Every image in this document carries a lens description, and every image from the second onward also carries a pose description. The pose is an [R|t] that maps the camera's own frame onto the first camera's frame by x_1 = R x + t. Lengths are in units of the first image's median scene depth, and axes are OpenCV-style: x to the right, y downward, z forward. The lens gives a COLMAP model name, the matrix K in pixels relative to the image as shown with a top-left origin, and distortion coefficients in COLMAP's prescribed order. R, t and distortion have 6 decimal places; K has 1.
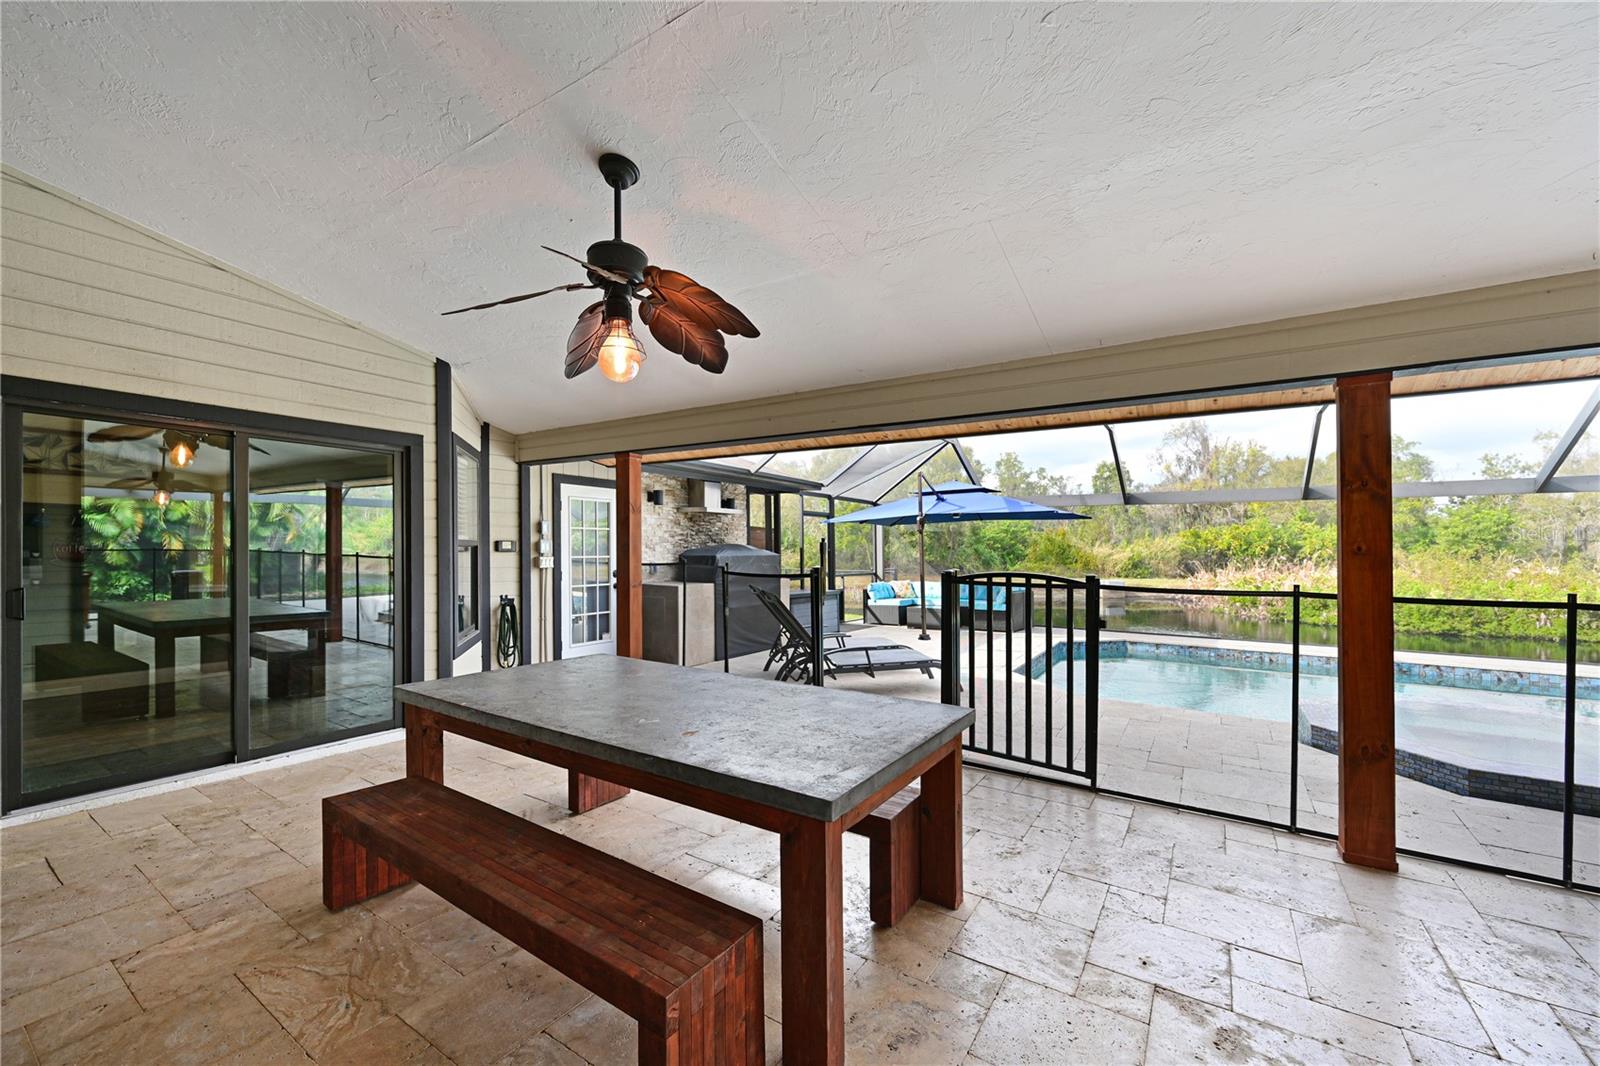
lens RADIAL K [[651.8, 0, 796.9], [0, 651.8, 537.9], [0, 0, 1]] dist [0.000372, -0.000546]
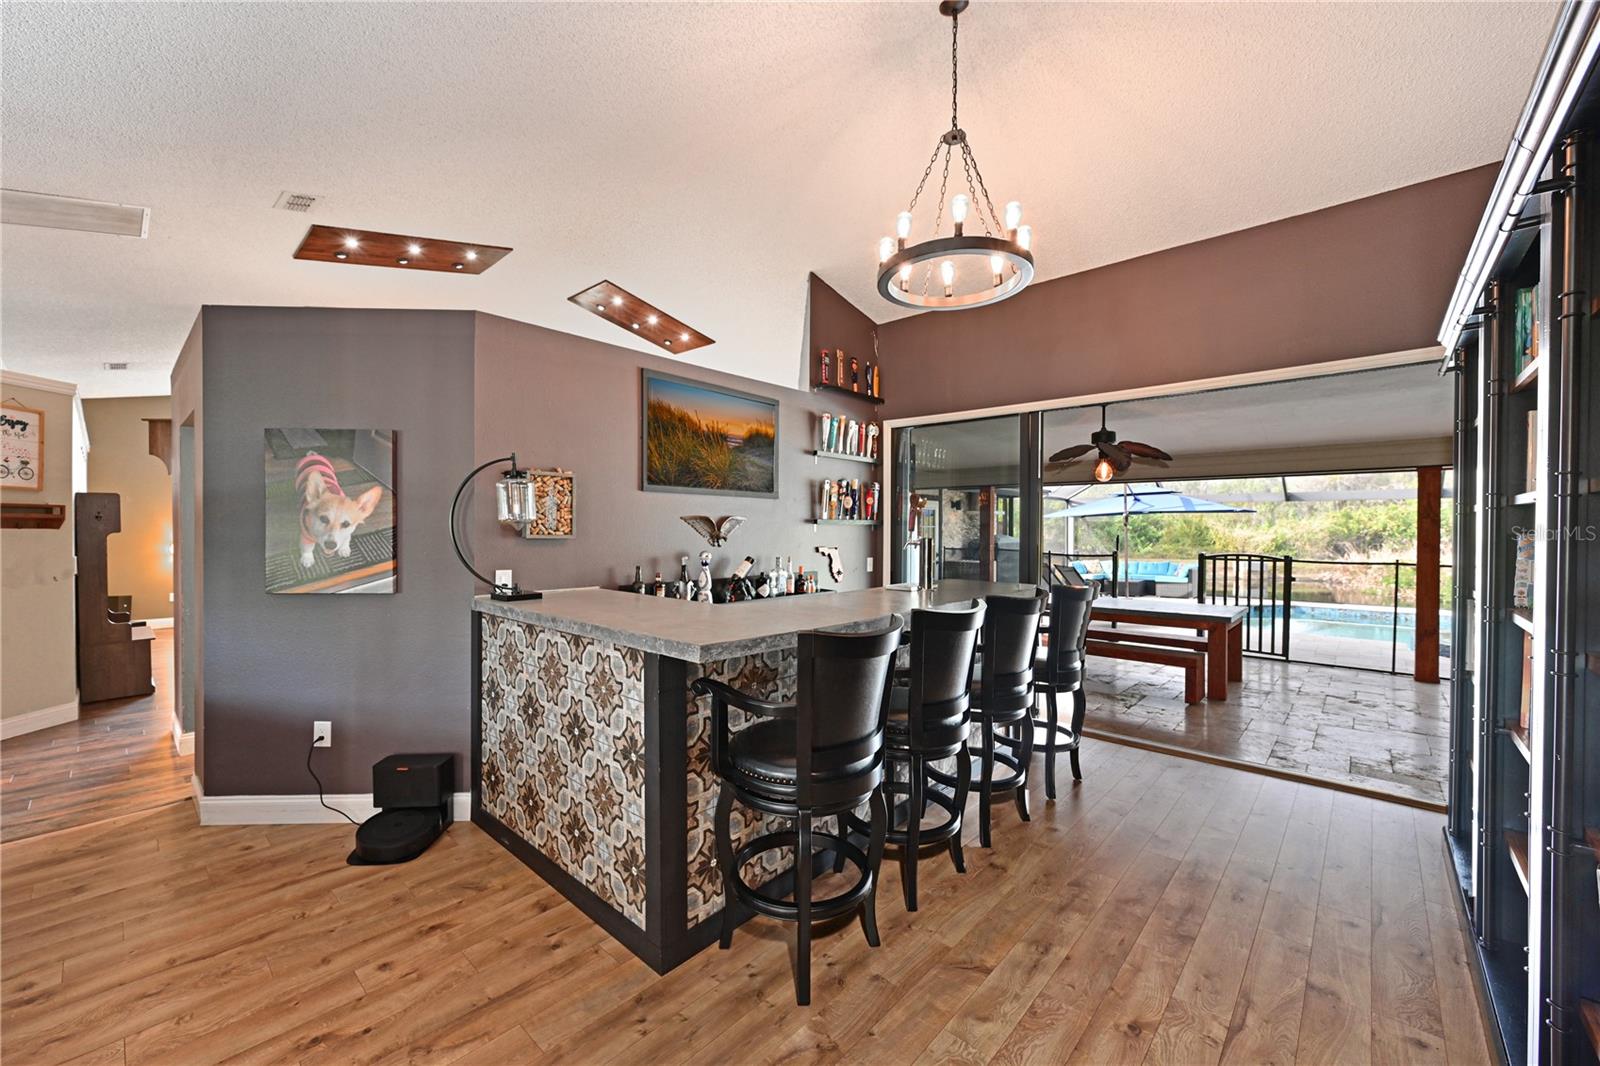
lens RADIAL K [[651.8, 0, 798.1], [0, 651.8, 540.2], [0, 0, 1]] dist [0.000372, -0.000546]
pose [[0.988649, -0.002727, -0.150221, -0.349410], [0.007510, 0.999482, 0.031285, -0.029991], [0.150058, -0.032058, 0.988157, -0.573982]]
